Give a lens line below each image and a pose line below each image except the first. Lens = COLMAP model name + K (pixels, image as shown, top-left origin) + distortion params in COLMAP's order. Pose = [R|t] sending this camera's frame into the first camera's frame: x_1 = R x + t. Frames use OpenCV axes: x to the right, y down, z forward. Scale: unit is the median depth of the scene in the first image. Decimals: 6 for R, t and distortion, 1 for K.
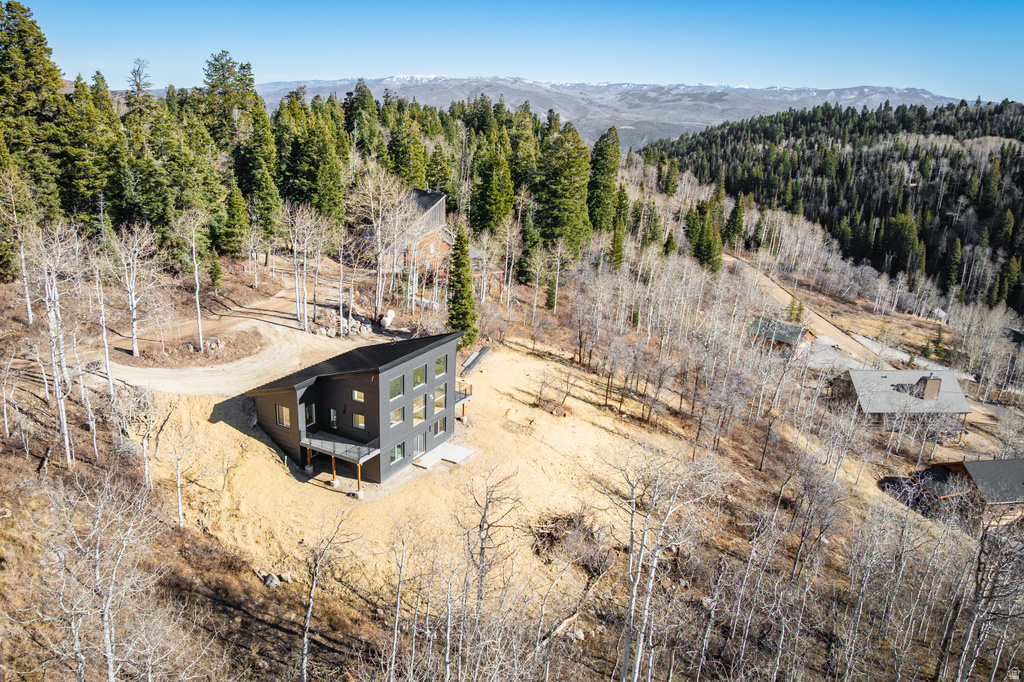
lens RADIAL K [[776.6, 0, 490.7], [0, 776.6, 311.3], [0, 0, 1]] dist [-0.041015, 0.003972]
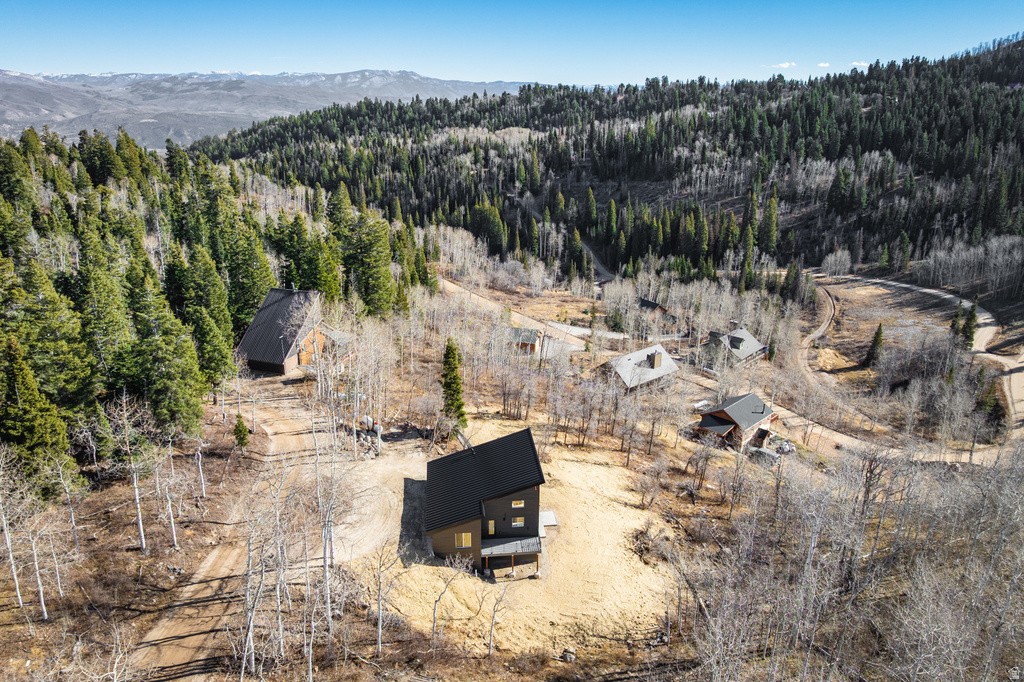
lens RADIAL K [[725.5, 0, 518.2], [0, 725.5, 335.3], [0, 0, 1]] dist [-0.035907, 0.008452]
pose [[0.799570, -0.215082, 0.560739, -0.090890], [0.175598, 0.976596, 0.124202, -0.036586], [-0.574329, -0.000844, 0.818624, 0.000602]]
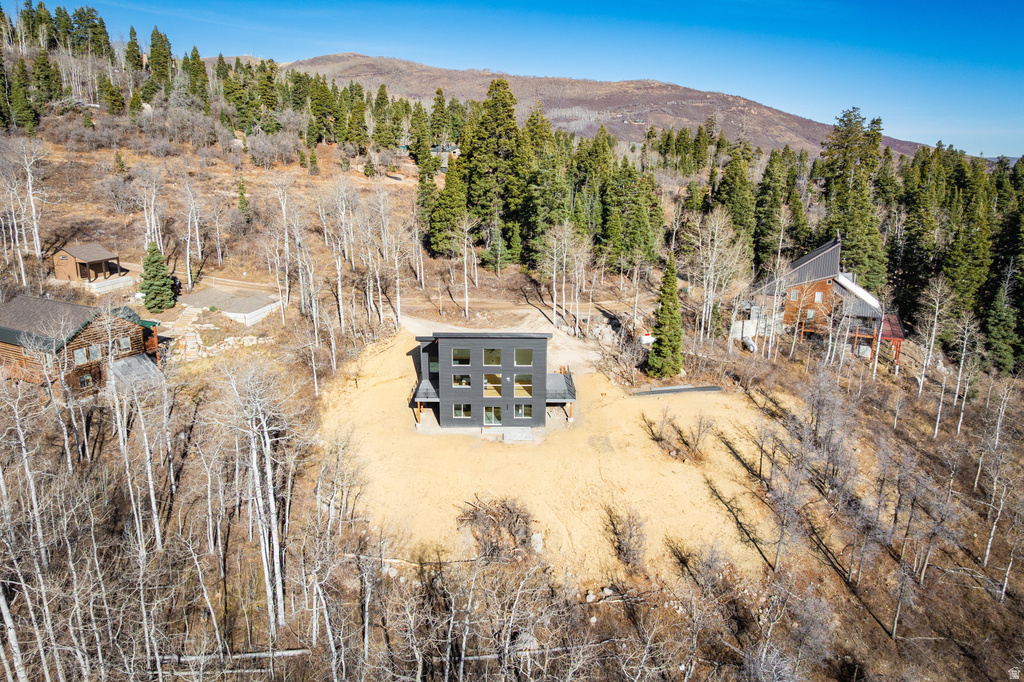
lens RADIAL K [[725.5, 0, 518.2], [0, 725.5, 335.3], [0, 0, 1]] dist [-0.035907, 0.008452]
pose [[0.531094, 0.196863, -0.824126, 0.100800], [-0.232011, 0.969250, 0.082013, -0.005396], [0.814929, 0.147649, 0.560437, 0.049846]]
